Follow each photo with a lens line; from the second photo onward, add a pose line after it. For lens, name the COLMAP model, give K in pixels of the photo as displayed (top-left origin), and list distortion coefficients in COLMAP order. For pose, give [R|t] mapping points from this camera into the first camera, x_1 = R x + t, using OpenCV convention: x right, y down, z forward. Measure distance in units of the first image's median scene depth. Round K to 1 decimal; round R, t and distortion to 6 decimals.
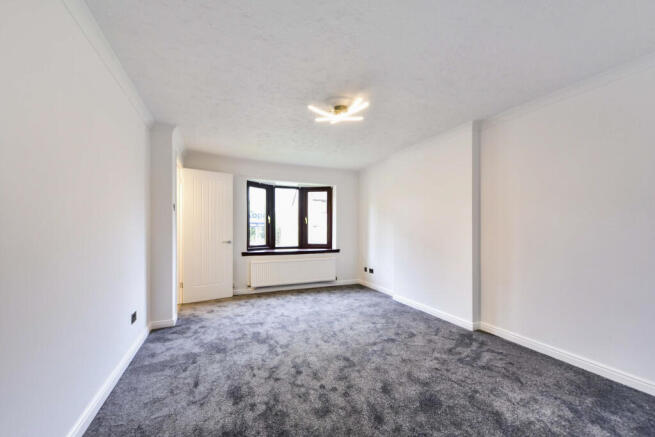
lens RADIAL K [[270.1, 0, 320.4], [0, 270.1, 229.2], [0, 0, 1]] dist [-0.003104, 0.000072]
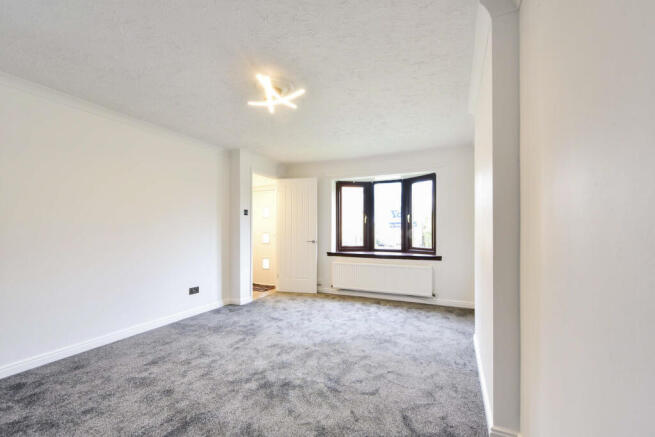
lens RADIAL K [[270.1, 0, 314.8], [0, 270.1, 231.5], [0, 0, 1]] dist [-0.003104, 0.000072]
pose [[0.652648, 0.000884, -0.757661, 0.447631], [0.005460, 0.999968, 0.005871, 0.000528], [0.757642, -0.007969, 0.652622, 0.288692]]
